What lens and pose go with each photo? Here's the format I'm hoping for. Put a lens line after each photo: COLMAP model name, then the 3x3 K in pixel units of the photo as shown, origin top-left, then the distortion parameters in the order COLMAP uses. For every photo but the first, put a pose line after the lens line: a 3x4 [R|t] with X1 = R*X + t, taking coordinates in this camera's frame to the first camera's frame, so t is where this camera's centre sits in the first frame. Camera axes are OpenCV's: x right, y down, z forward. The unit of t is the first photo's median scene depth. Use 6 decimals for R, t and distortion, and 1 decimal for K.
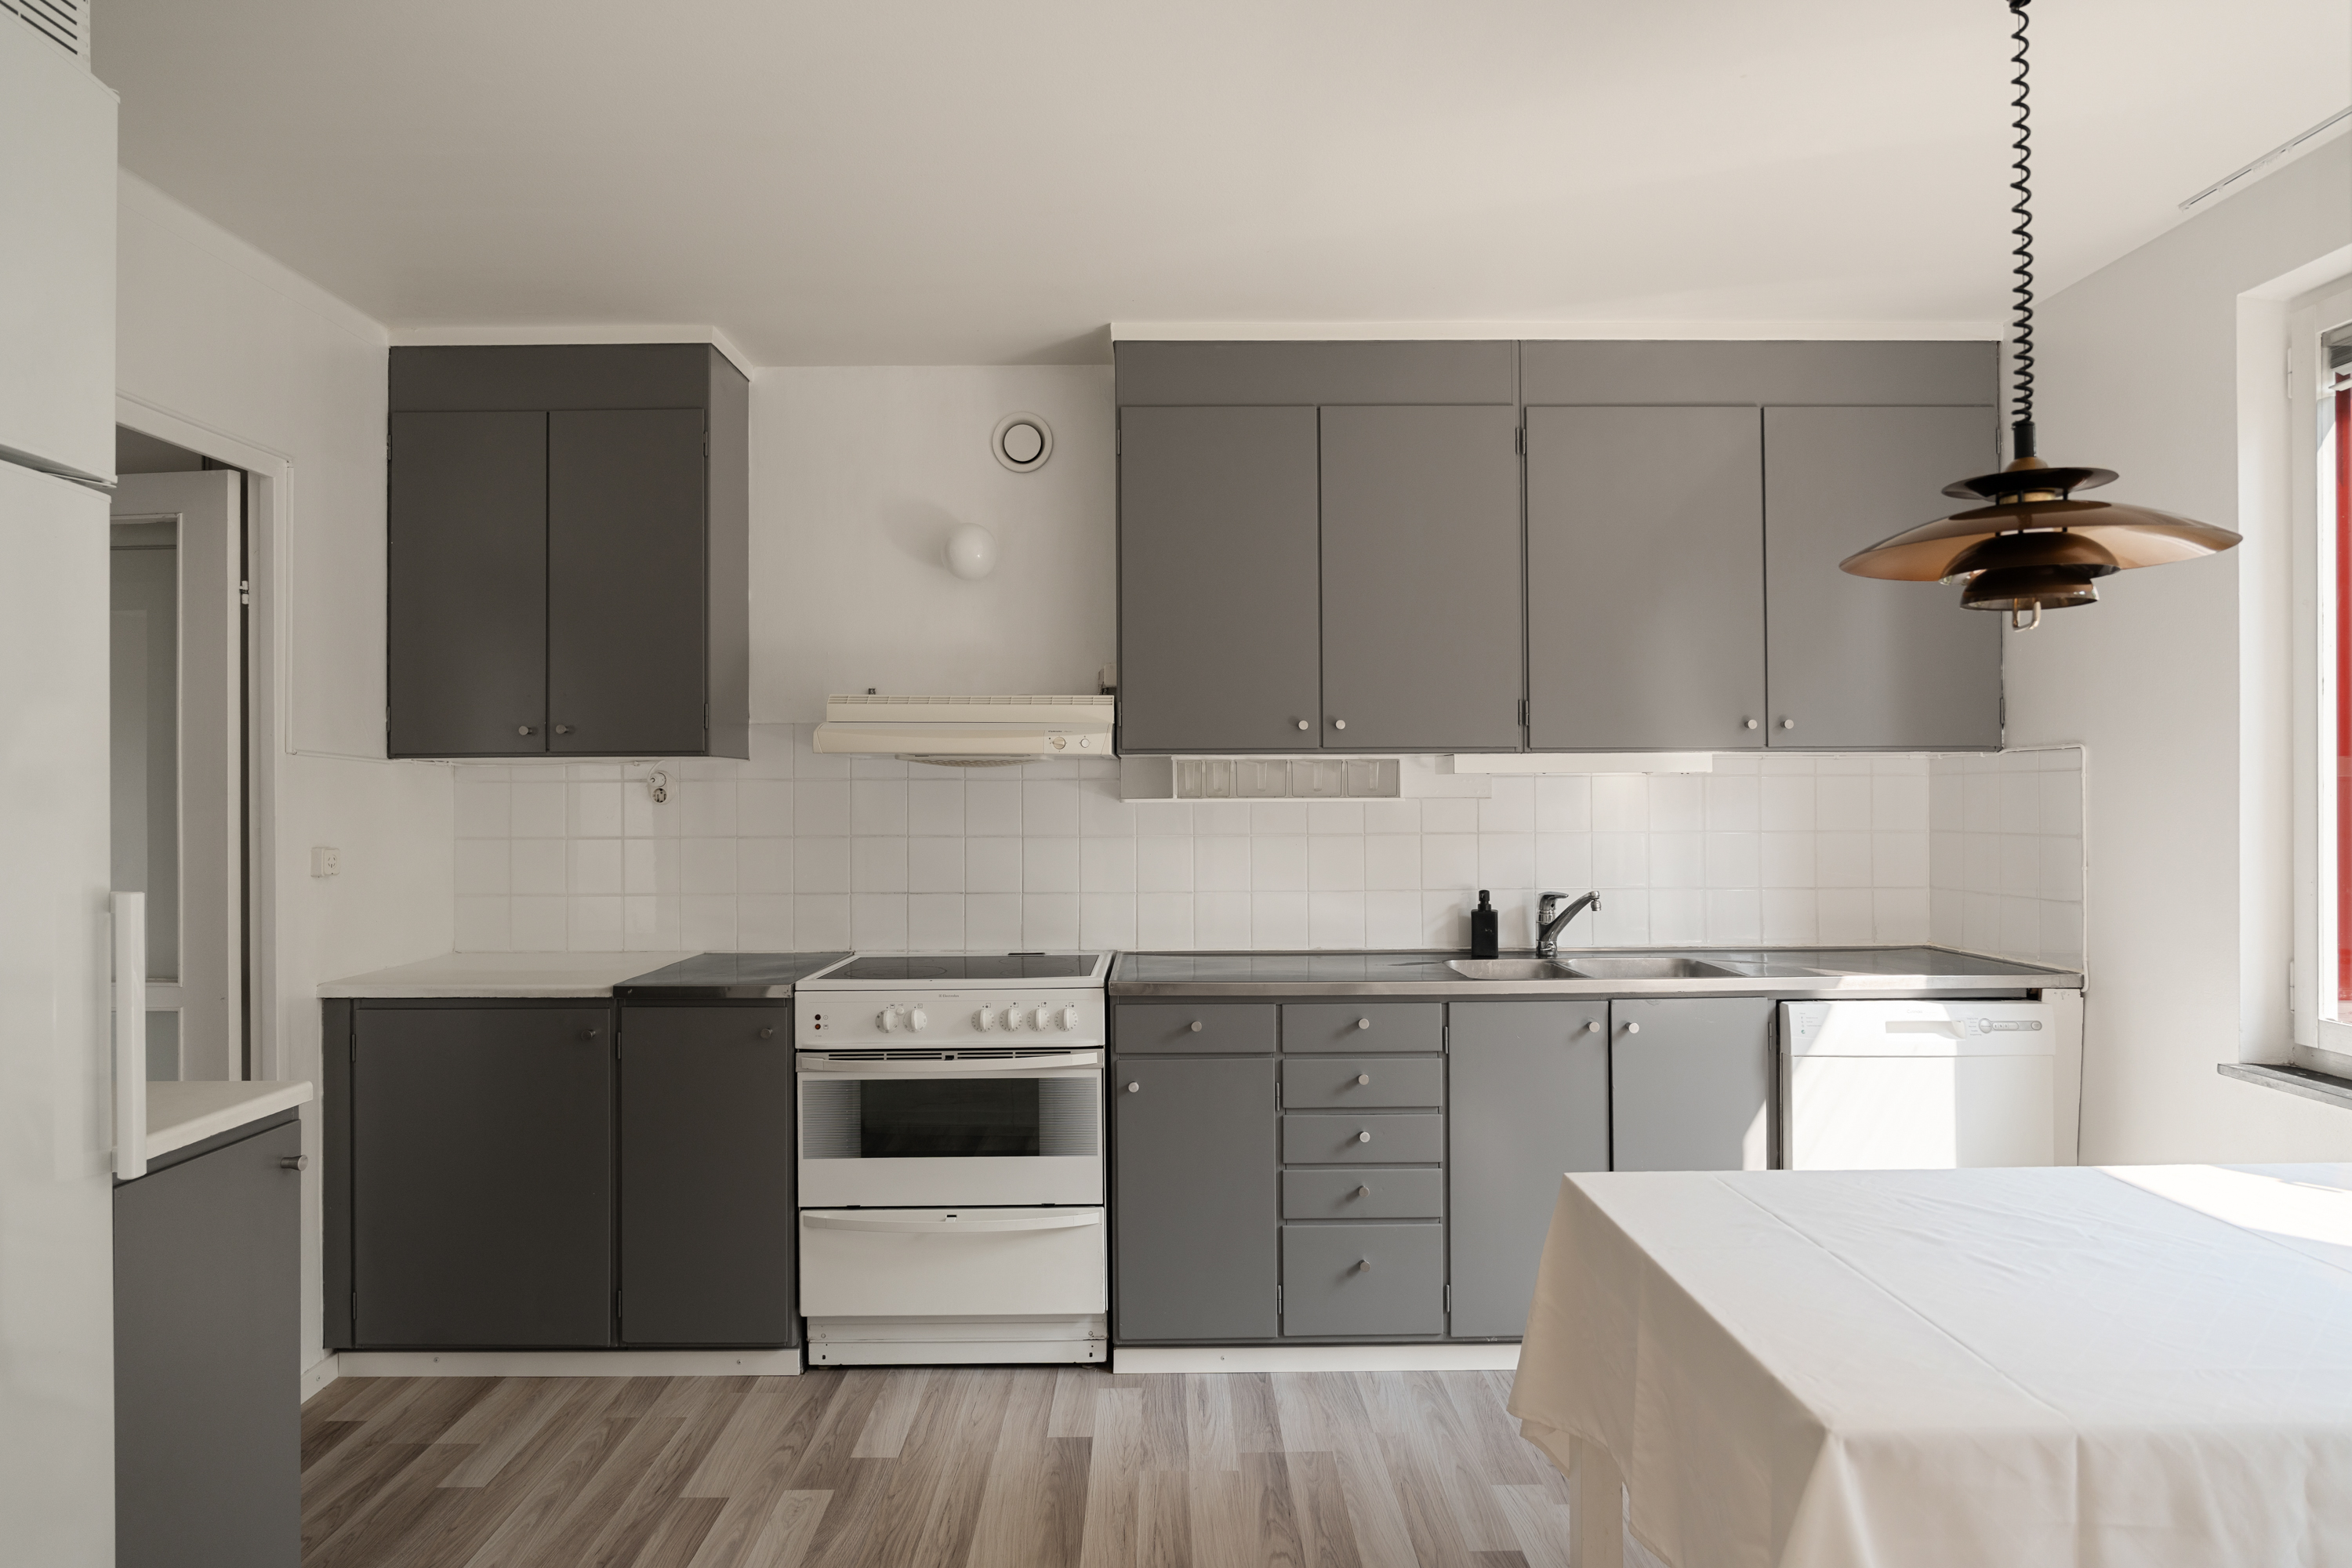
lens RADIAL K [[1358.1, 0, 1178.8], [0, 1358.1, 782.5], [0, 0, 1]] dist [-0.014146, 0.000080]
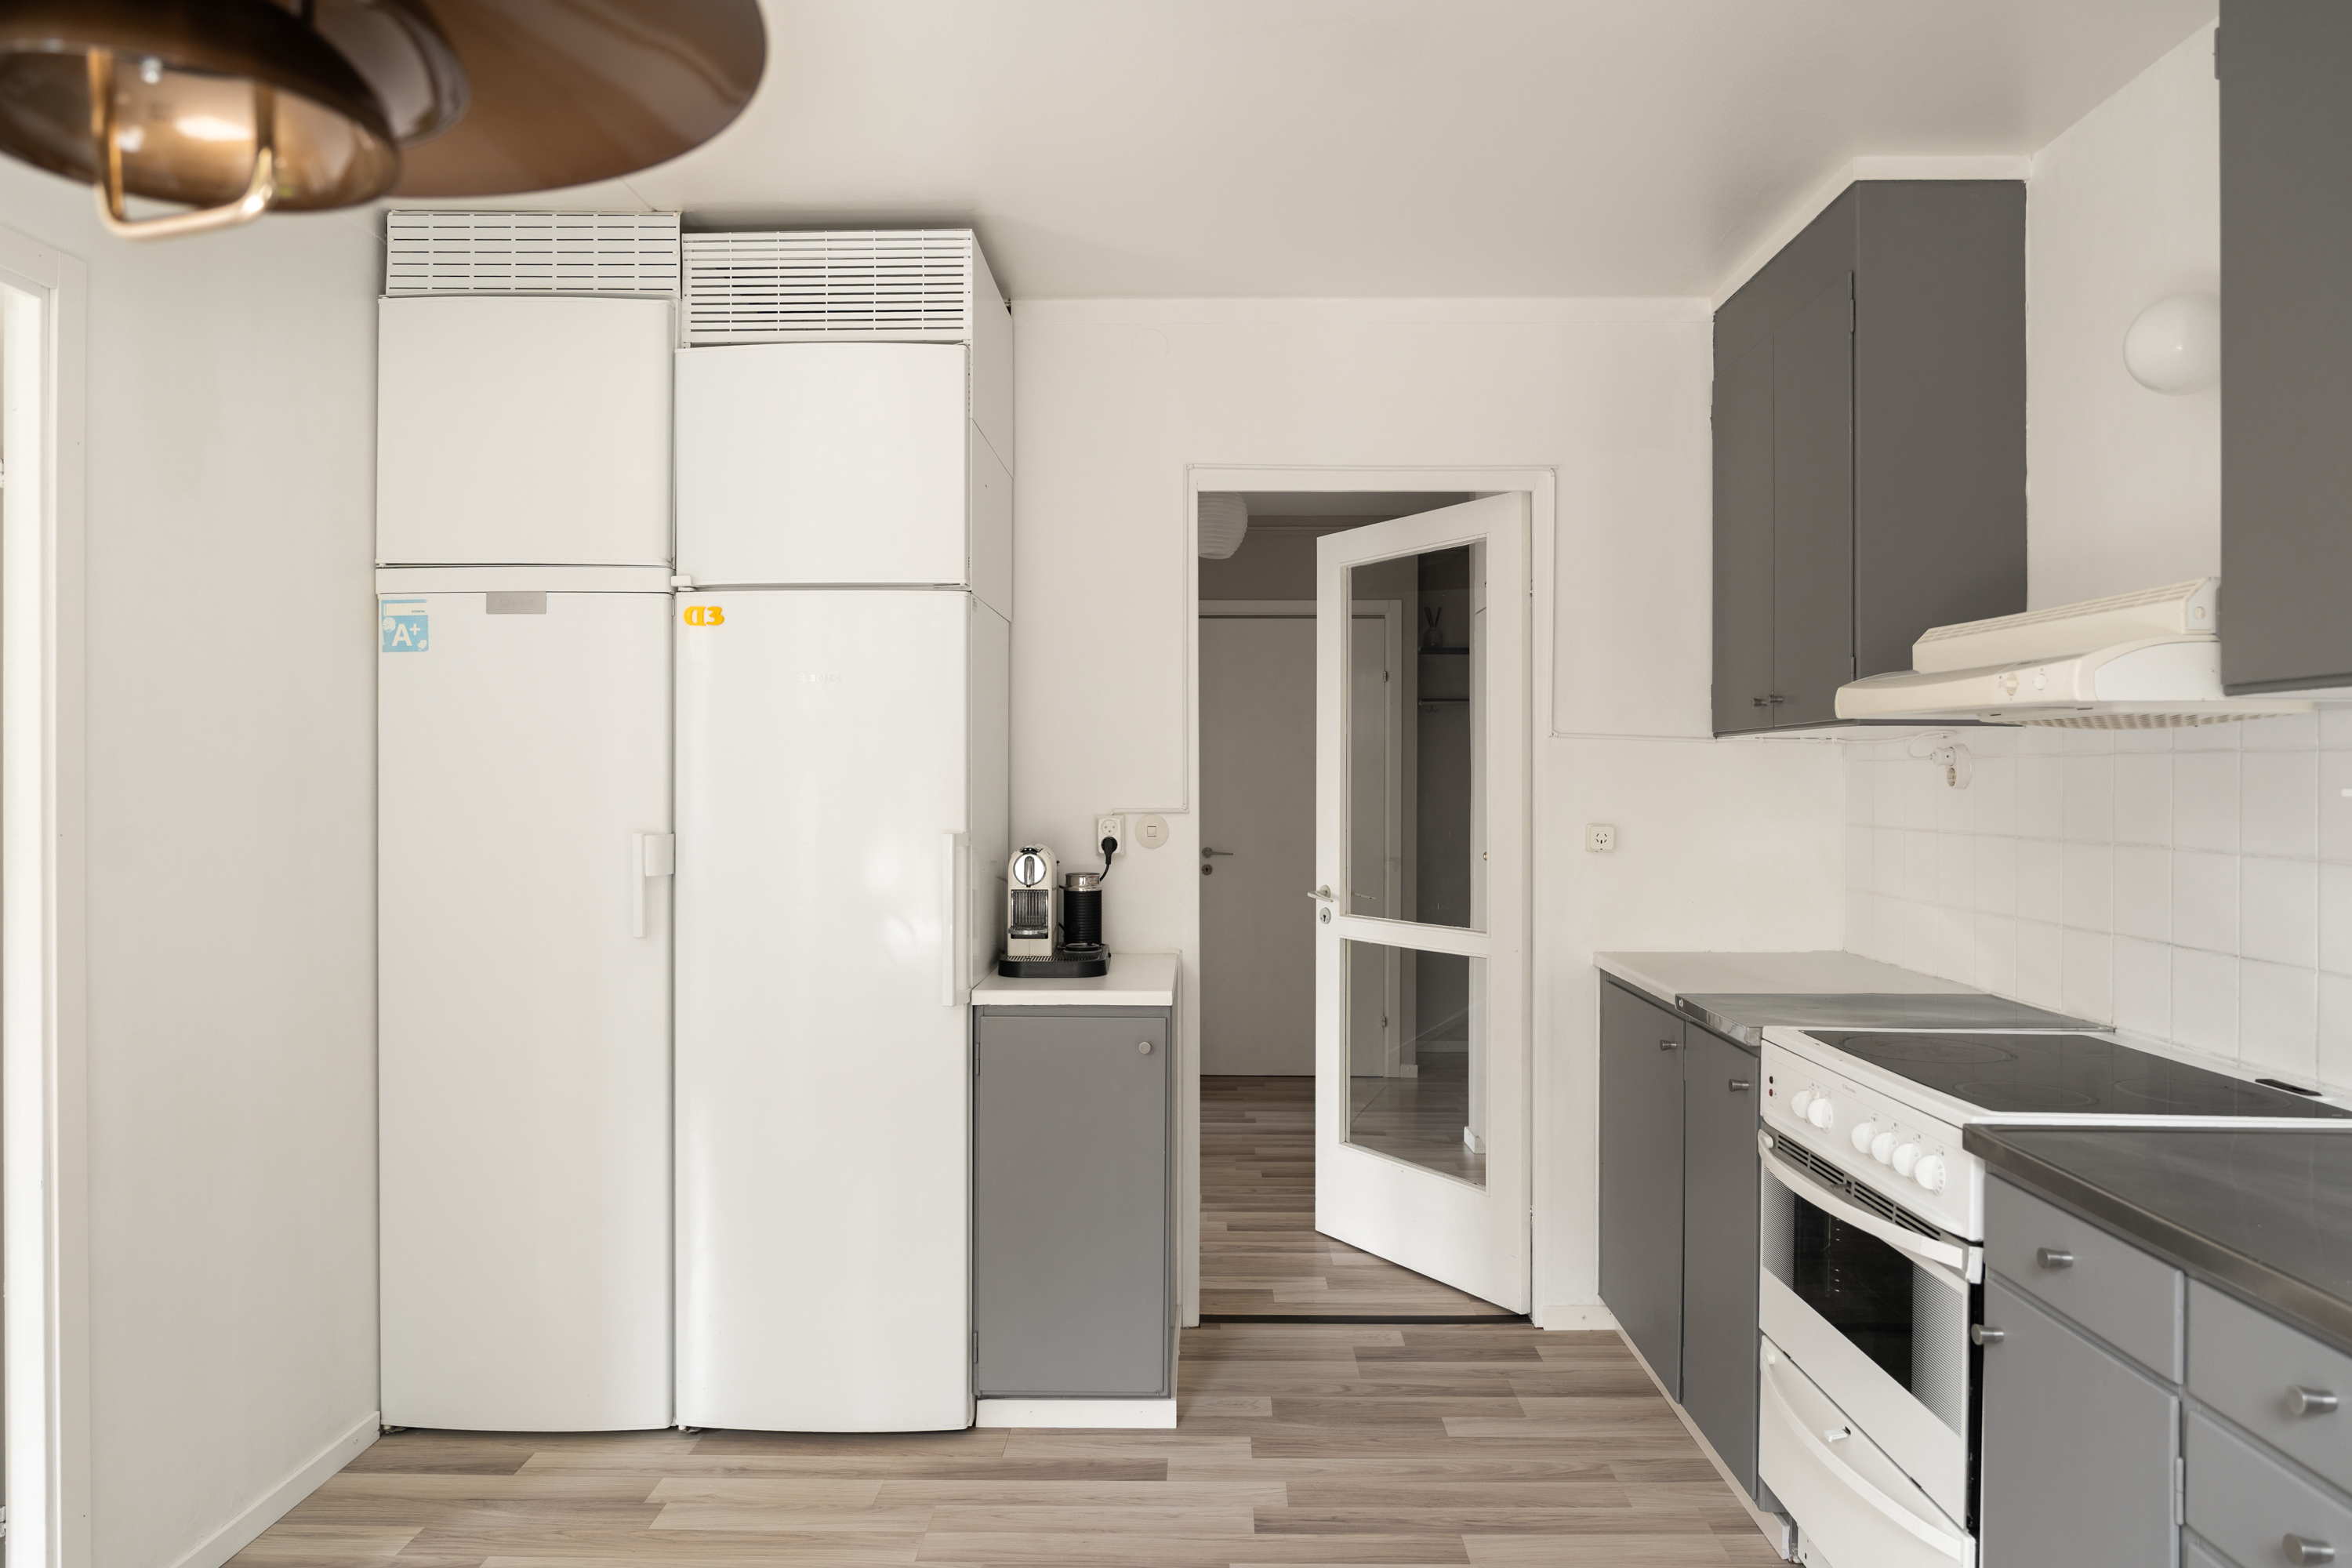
lens RADIAL K [[1488.4, 0, 1180.0], [0, 1488.4, 792.0], [0, 0, 1]] dist [-0.001602, -0.000303]
pose [[-0.018886, 0.016261, -0.999689, 0.593472], [0.002528, 0.999865, 0.016216, 0.004577], [0.999818, -0.002221, -0.018925, 0.766382]]
